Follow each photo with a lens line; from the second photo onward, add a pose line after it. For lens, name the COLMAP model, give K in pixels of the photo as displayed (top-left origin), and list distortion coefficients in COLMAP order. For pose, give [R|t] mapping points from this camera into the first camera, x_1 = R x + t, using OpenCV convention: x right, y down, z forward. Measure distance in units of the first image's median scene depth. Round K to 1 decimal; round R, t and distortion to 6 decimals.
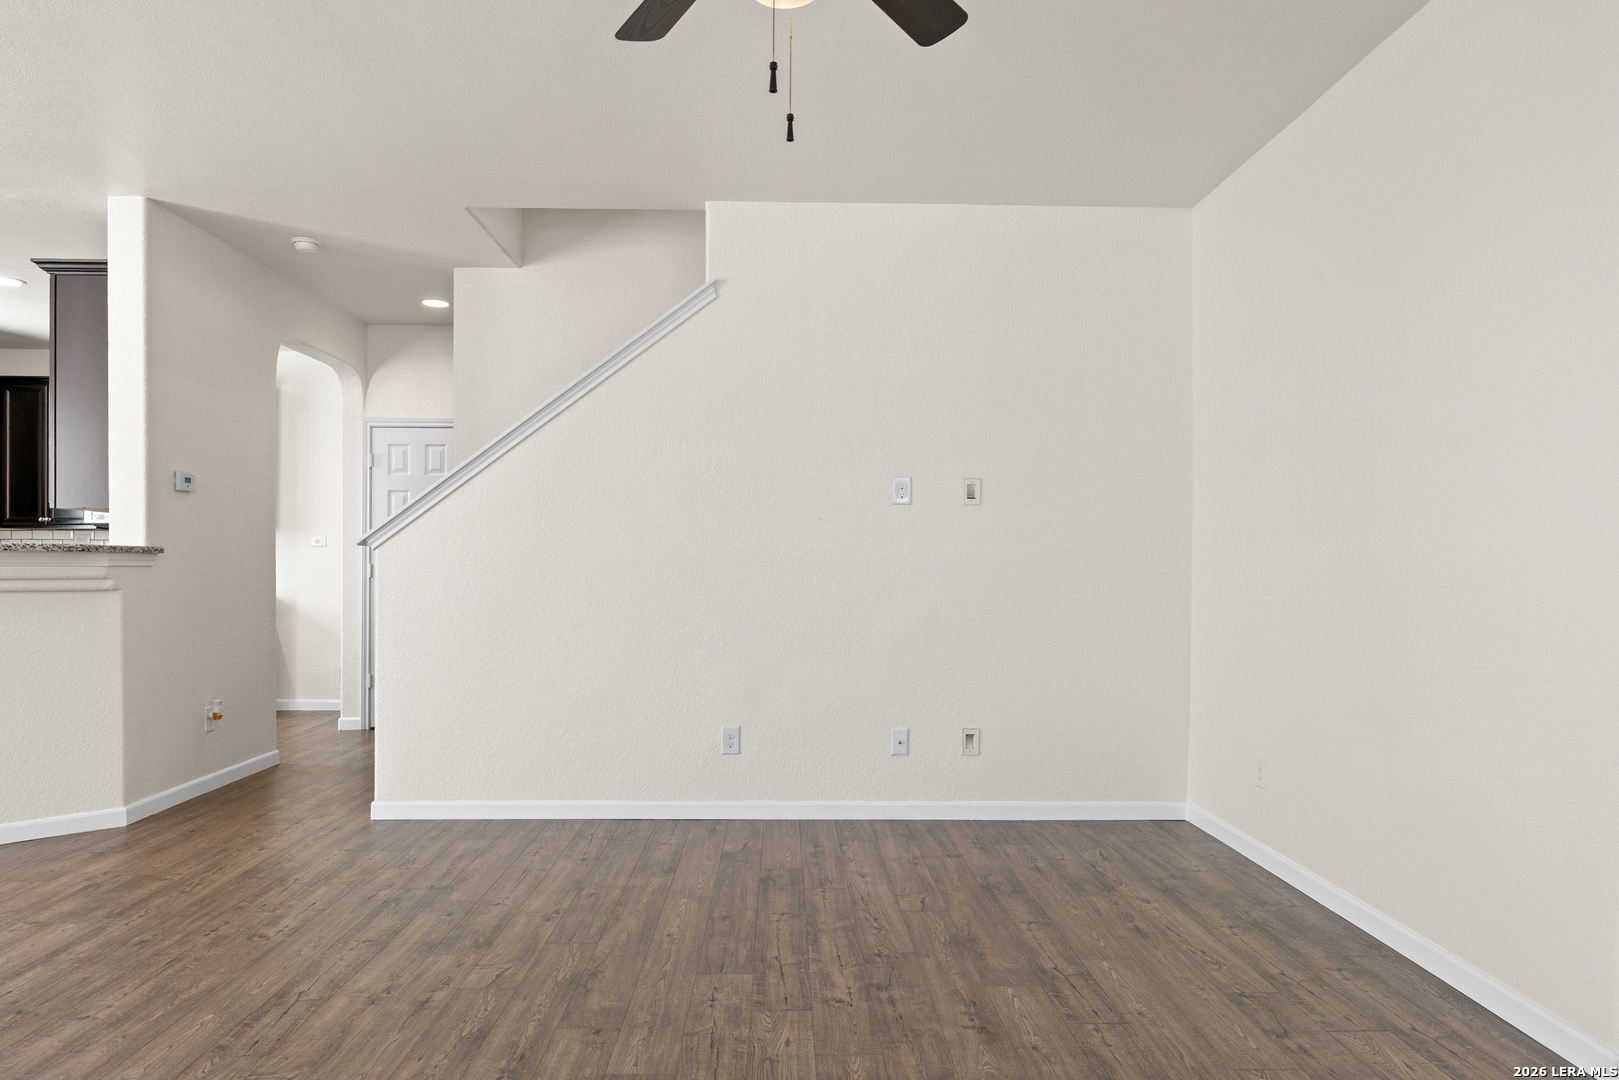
lens RADIAL K [[1012.2, 0, 791.6], [0, 1012.2, 572.7], [0, 0, 1]] dist [0.001704, -0.002163]
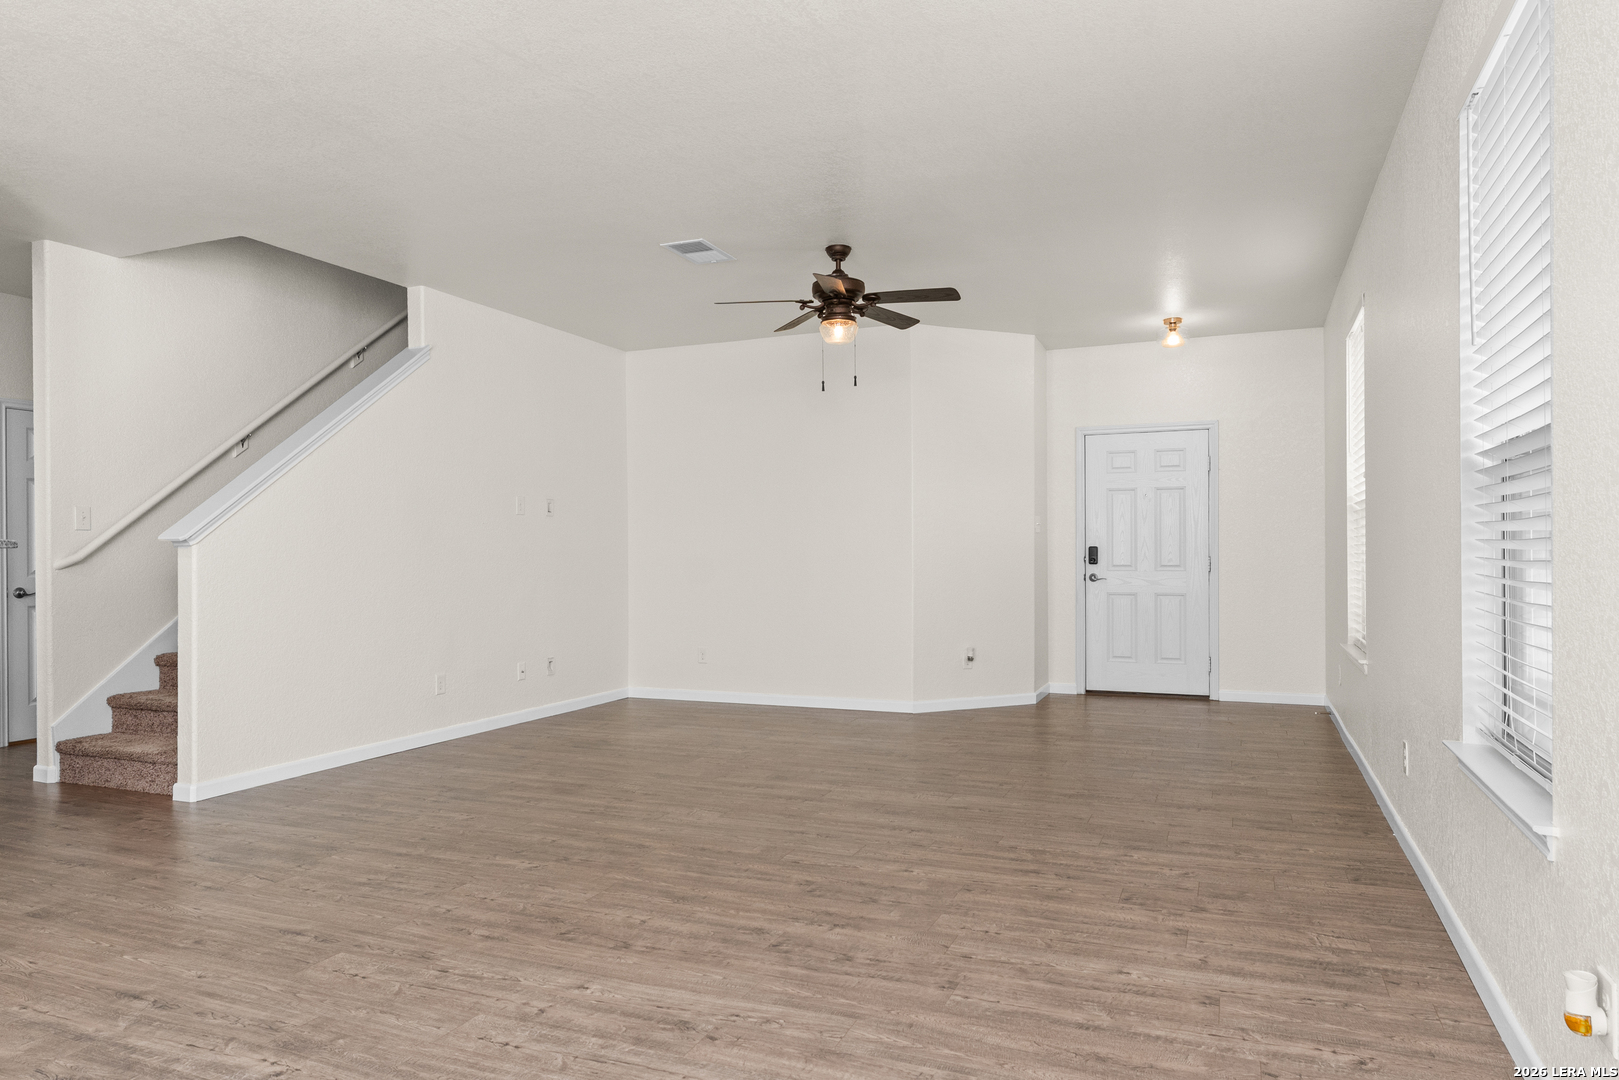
lens RADIAL K [[1012.2, 0, 811.9], [0, 1012.2, 547.8], [0, 0, 1]] dist [0.001704, -0.002163]
pose [[0.408274, -0.004603, 0.912848, -1.520118], [0.013543, 0.999908, -0.001015, -0.014054], [-0.912759, 0.012778, 0.408298, -0.026892]]
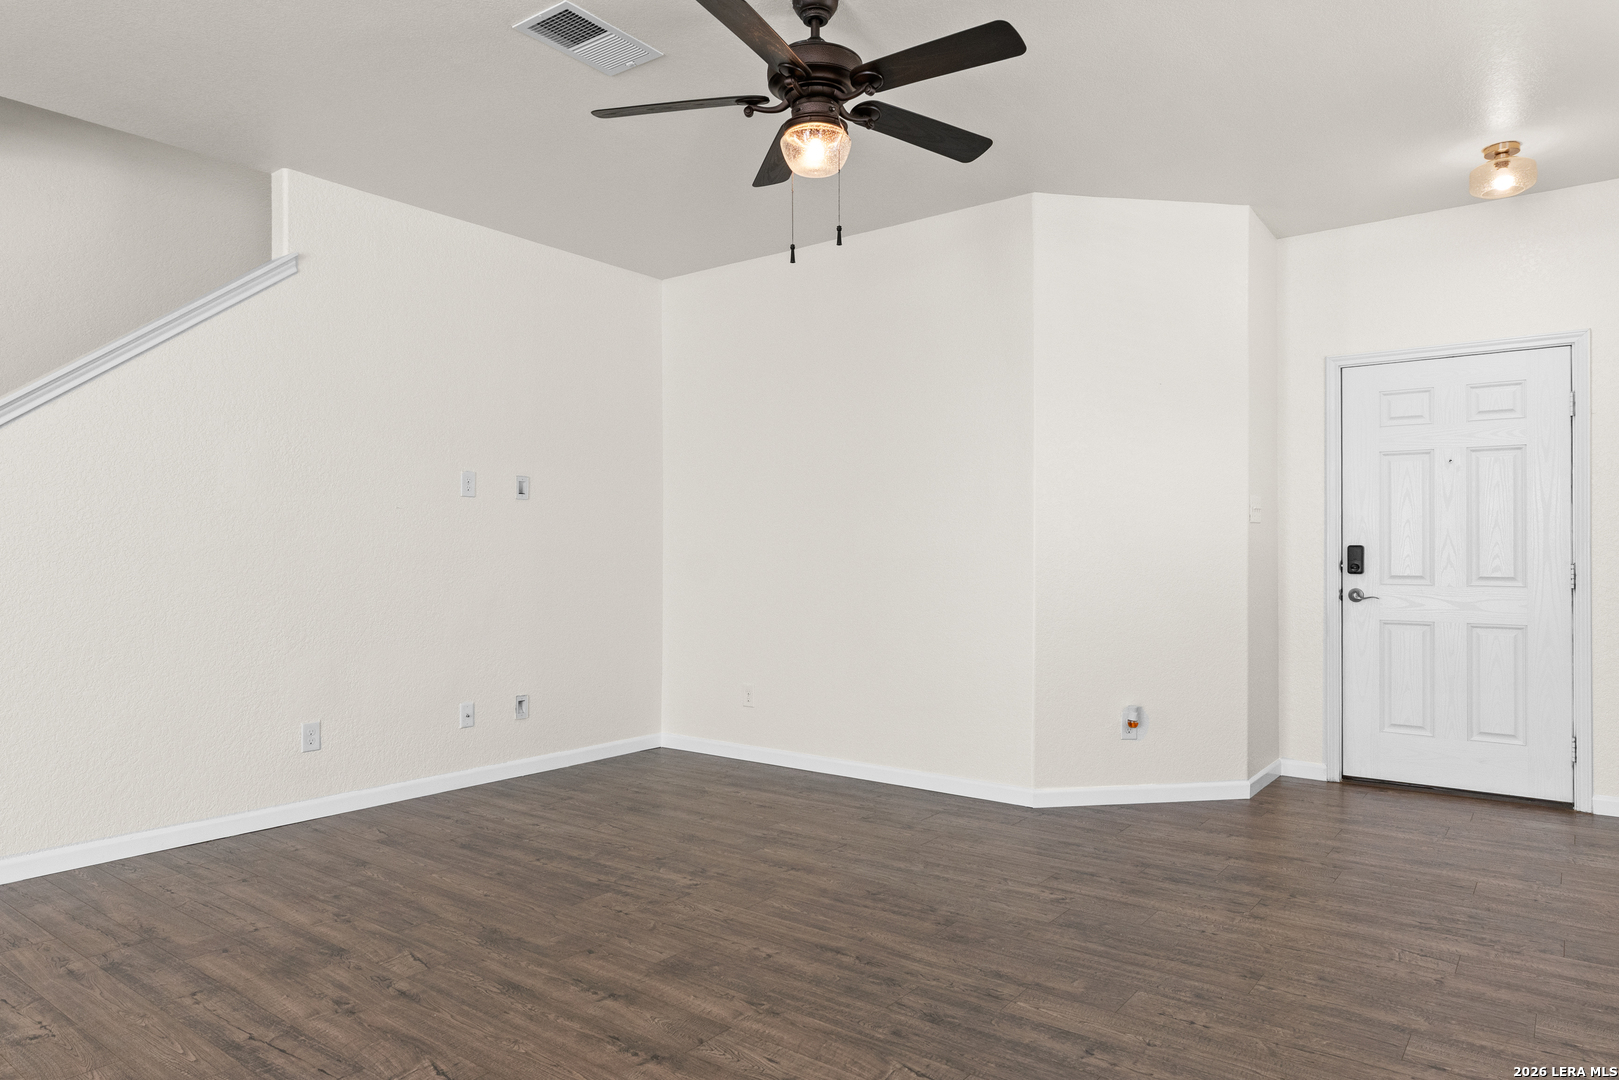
lens RADIAL K [[1012.2, 0, 813.6], [0, 1012.2, 540.3], [0, 0, 1]] dist [0.001704, -0.002163]
pose [[0.621708, 0.004338, 0.783237, -0.709286], [0.007680, 0.999903, -0.011634, -0.006813], [-0.783212, 0.013248, 0.621614, 0.043197]]
